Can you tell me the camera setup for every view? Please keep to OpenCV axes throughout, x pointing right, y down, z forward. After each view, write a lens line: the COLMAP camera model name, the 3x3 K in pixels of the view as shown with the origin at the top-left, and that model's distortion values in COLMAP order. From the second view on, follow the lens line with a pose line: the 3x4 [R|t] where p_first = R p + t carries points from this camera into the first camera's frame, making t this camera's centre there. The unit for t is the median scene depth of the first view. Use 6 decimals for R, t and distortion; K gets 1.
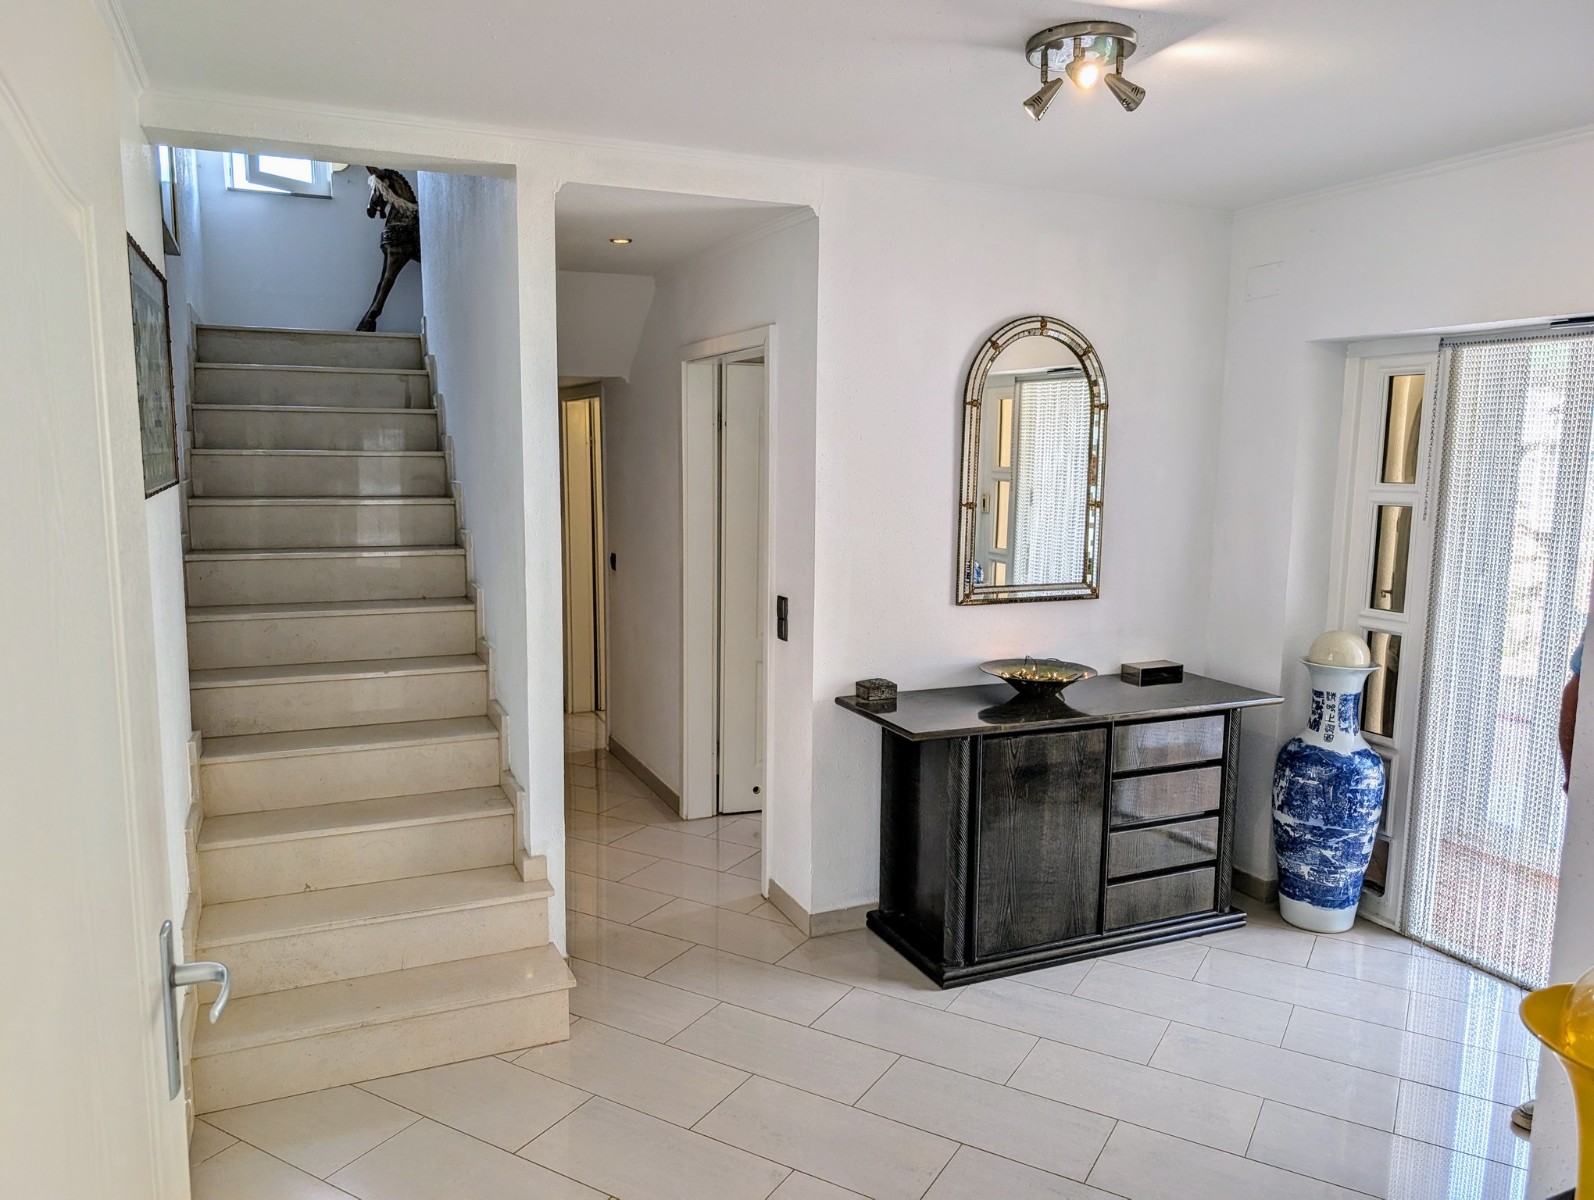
lens RADIAL K [[1139.2, 0, 783.3], [0, 1139.2, 604.3], [0, 0, 1]] dist [0.011912, -0.003826]
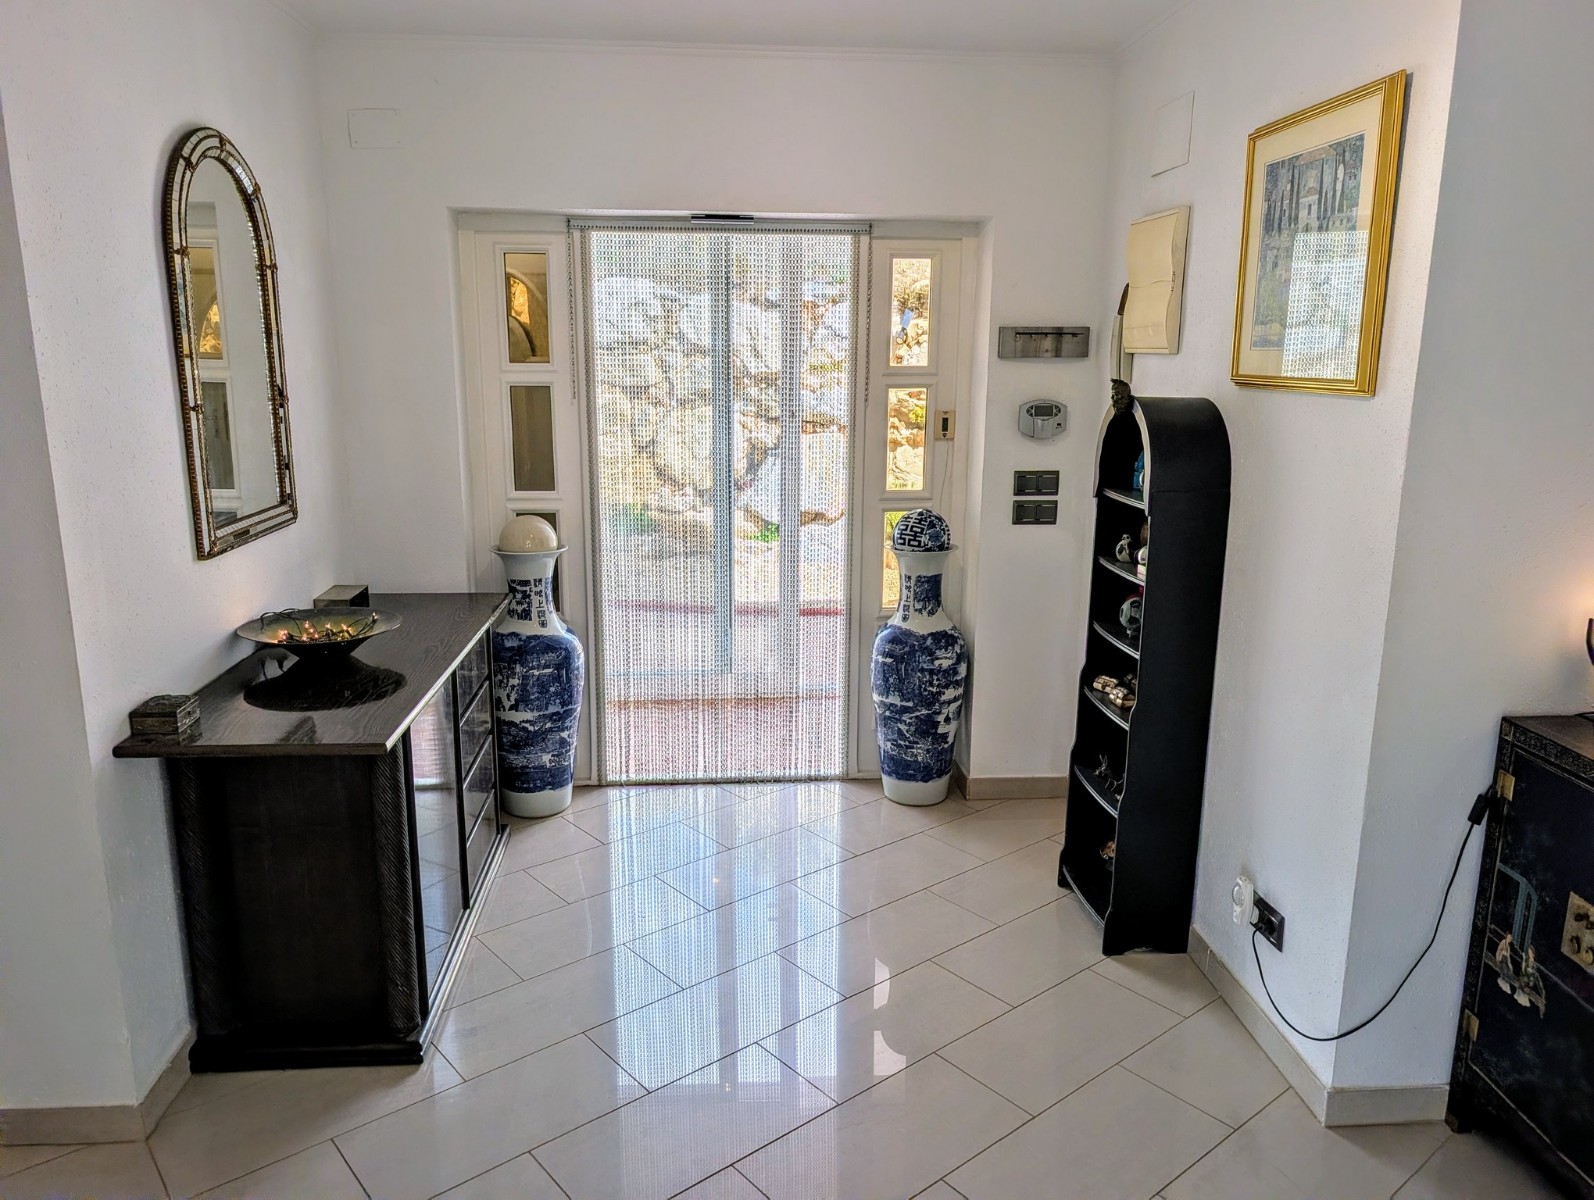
lens RADIAL K [[1139.2, 0, 785.6], [0, 1139.2, 593.2], [0, 0, 1]] dist [0.011912, -0.003826]
pose [[0.345776, -0.205238, 0.915596, -0.352082], [0.123003, 0.977279, 0.172612, -0.054230], [-0.930220, 0.052936, 0.363165, 0.441666]]
